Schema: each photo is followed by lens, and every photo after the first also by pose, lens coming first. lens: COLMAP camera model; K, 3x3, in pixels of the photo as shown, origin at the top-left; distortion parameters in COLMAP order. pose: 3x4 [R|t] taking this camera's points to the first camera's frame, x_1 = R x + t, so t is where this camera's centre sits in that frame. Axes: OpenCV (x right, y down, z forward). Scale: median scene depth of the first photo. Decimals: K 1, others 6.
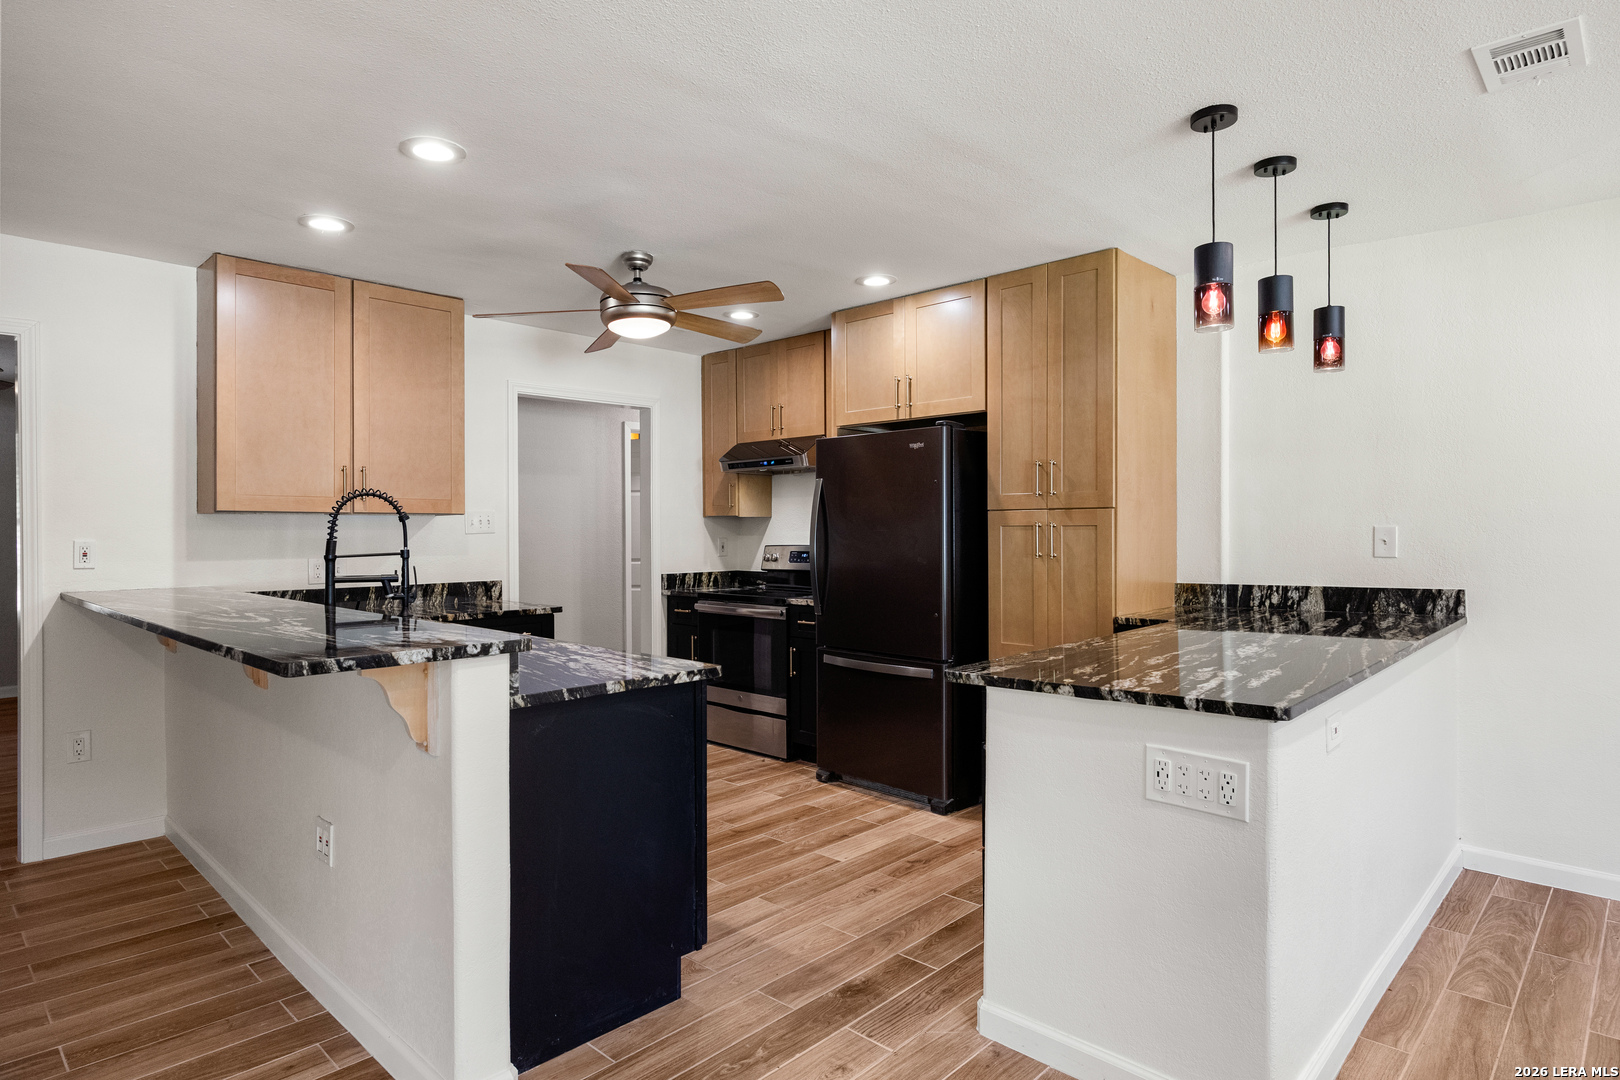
lens RADIAL K [[881.2, 0, 808.8], [0, 881.2, 531.7], [0, 0, 1]] dist [-0.003931, 0.000032]
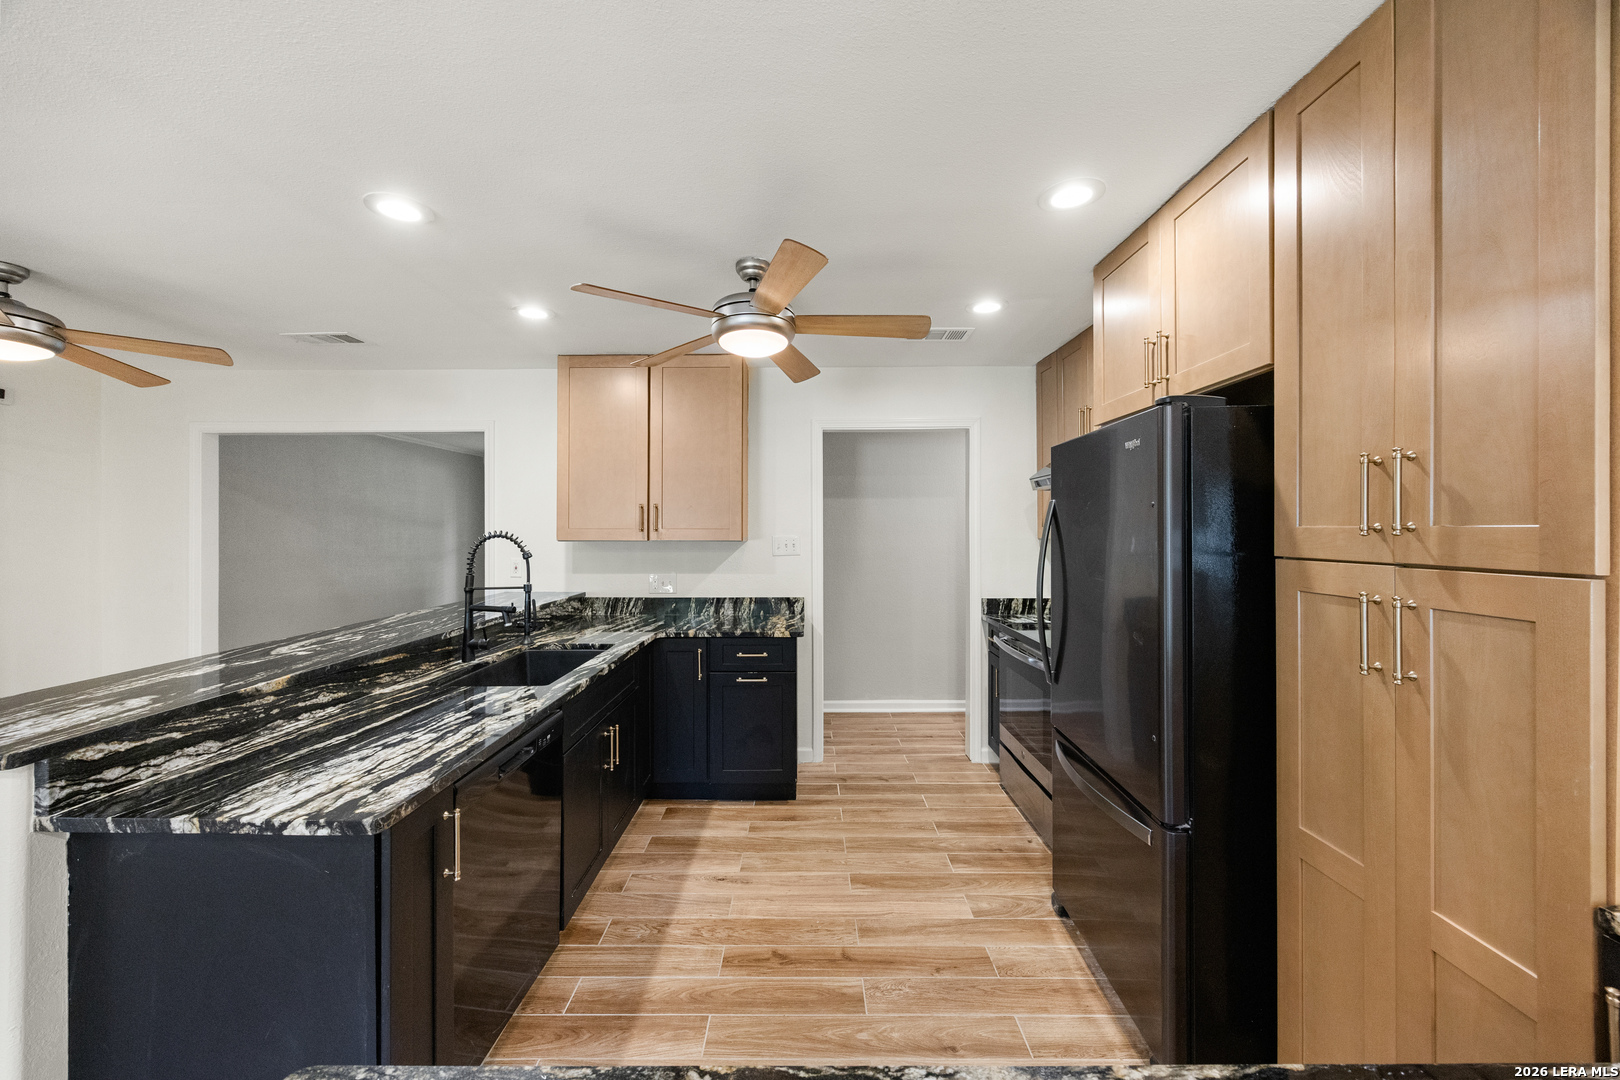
lens RADIAL K [[620.7, 0, 810.3], [0, 620.7, 527.7], [0, 0, 1]] dist [0.001994, -0.001172]
pose [[0.690067, 0.002799, -0.723740, 0.304912], [-0.004598, 0.999989, -0.000517, -0.044279], [0.723731, 0.003684, 0.690072, 0.603533]]
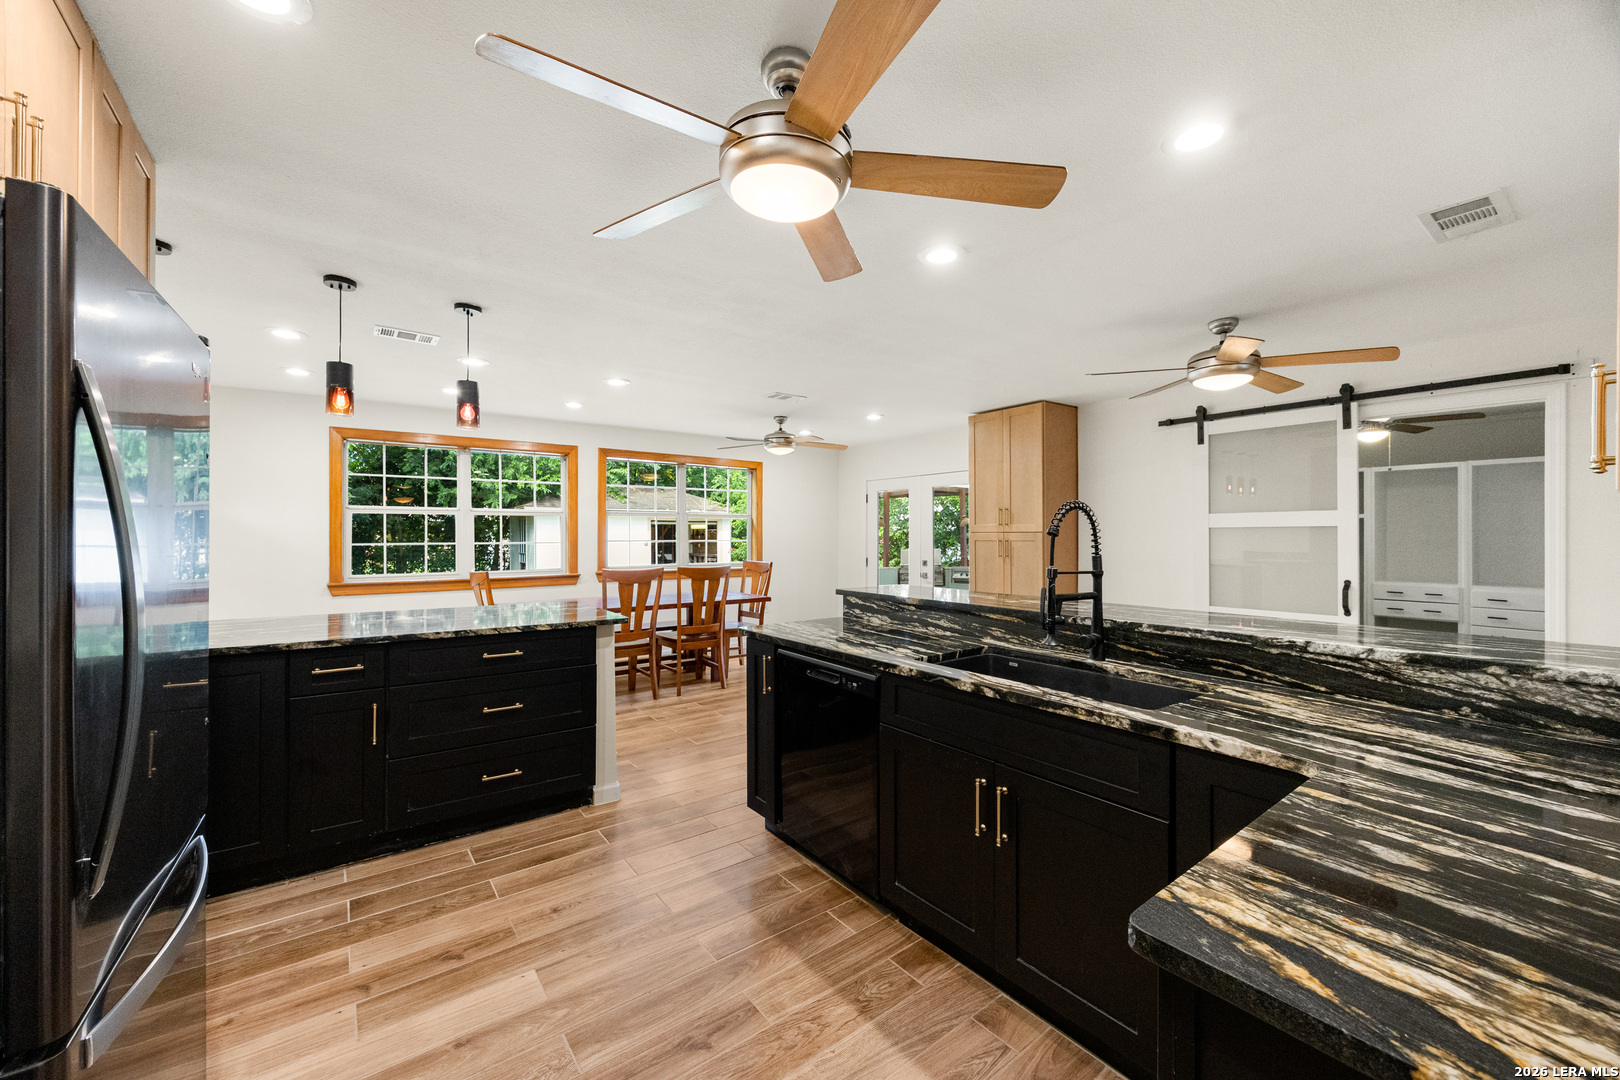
lens RADIAL K [[620.7, 0, 803.9], [0, 620.7, 537.4], [0, 0, 1]] dist [0.001994, -0.001172]
pose [[-0.985740, 0.001970, 0.168262, -0.270828], [0.002902, 0.999982, 0.005294, -0.011848], [-0.168248, 0.005707, -0.985728, 1.390929]]
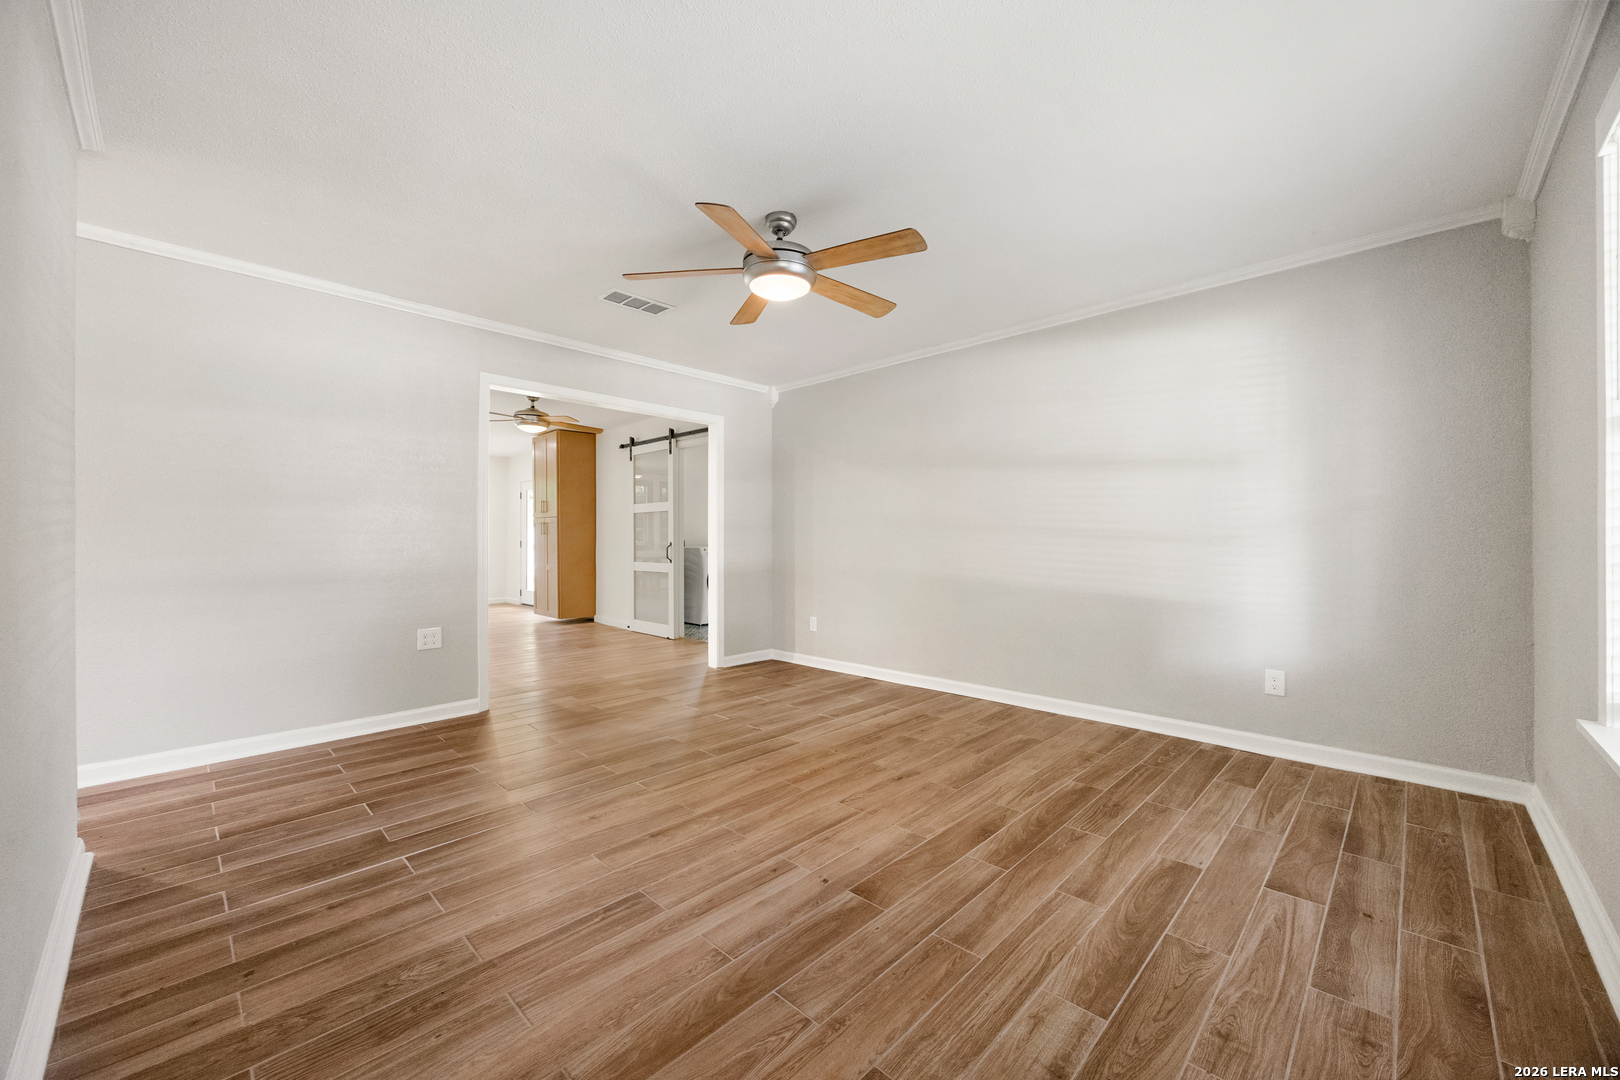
lens RADIAL K [[620.7, 0, 807.4], [0, 620.7, 534.3], [0, 0, 1]] dist [0.001994, -0.001172]
pose [[-0.999816, 0.003060, 0.018934, -1.427809], [0.003021, 0.999993, -0.002129, 0.051245], [-0.018941, -0.002071, -0.999818, 2.000604]]
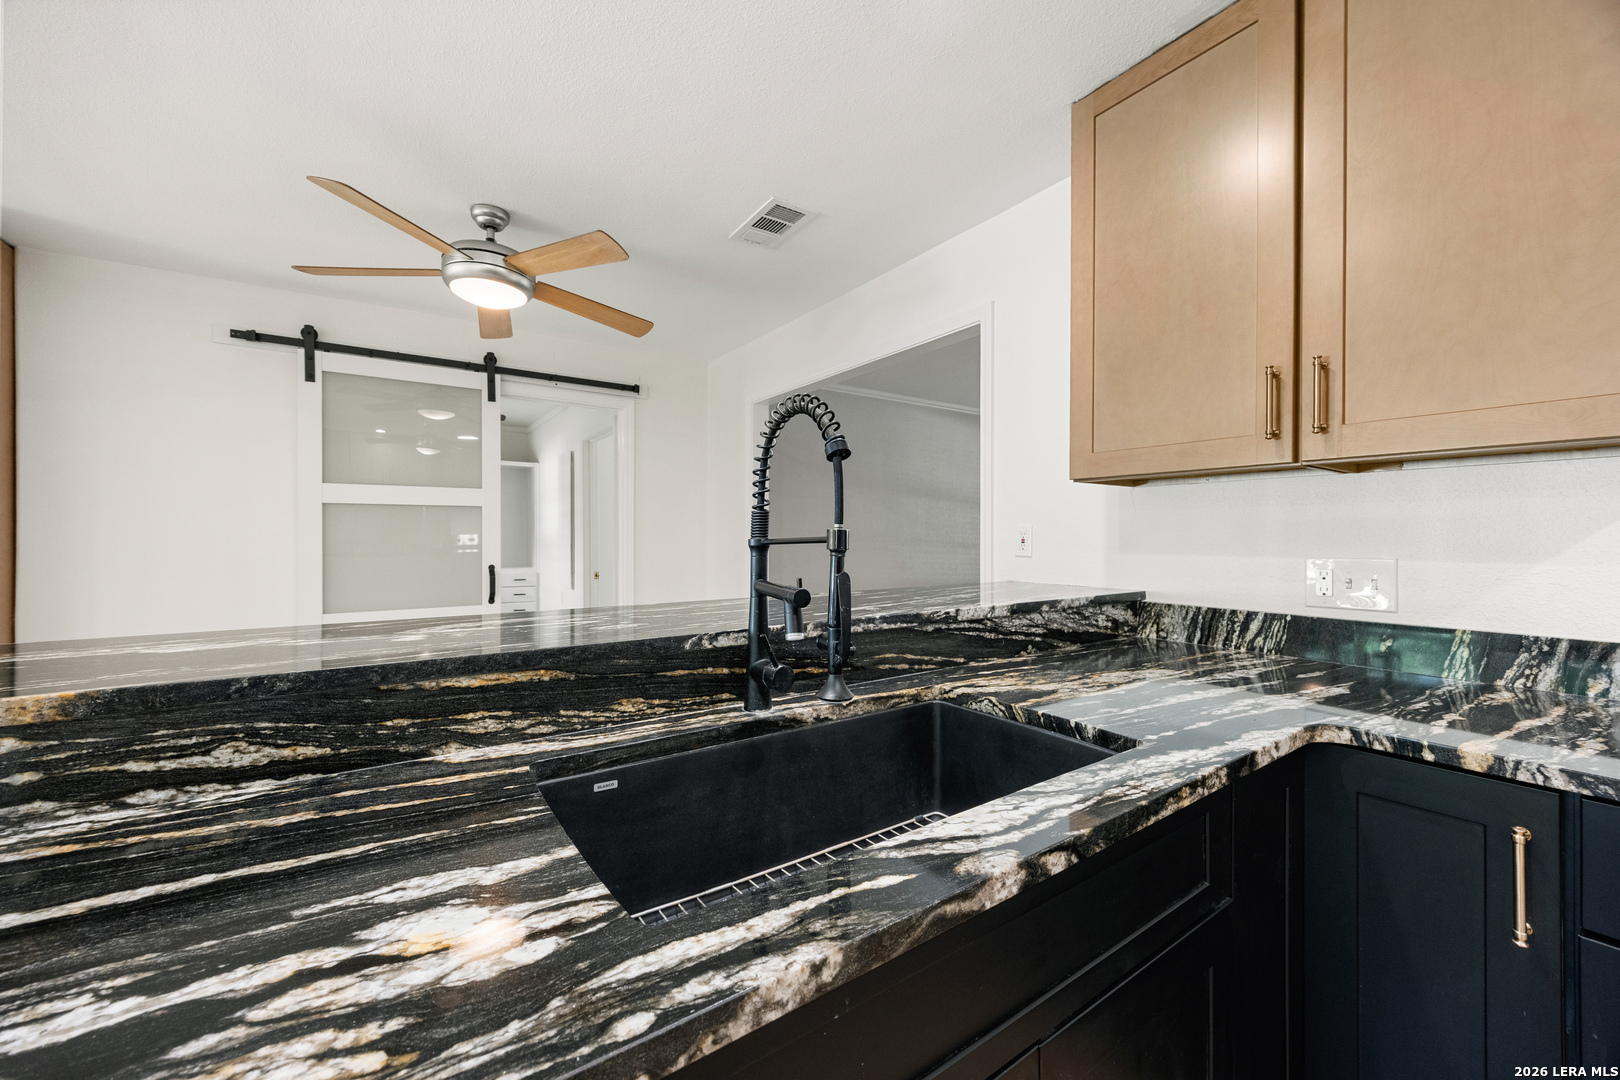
lens RADIAL K [[620.7, 0, 802.1], [0, 620.7, 536.7], [0, 0, 1]] dist [0.001994, -0.001172]
pose [[-0.211633, 0.003282, -0.977344, -0.153563], [-0.002095, 0.999991, 0.003812, 0.019116], [0.977347, 0.002855, -0.211624, 0.882930]]
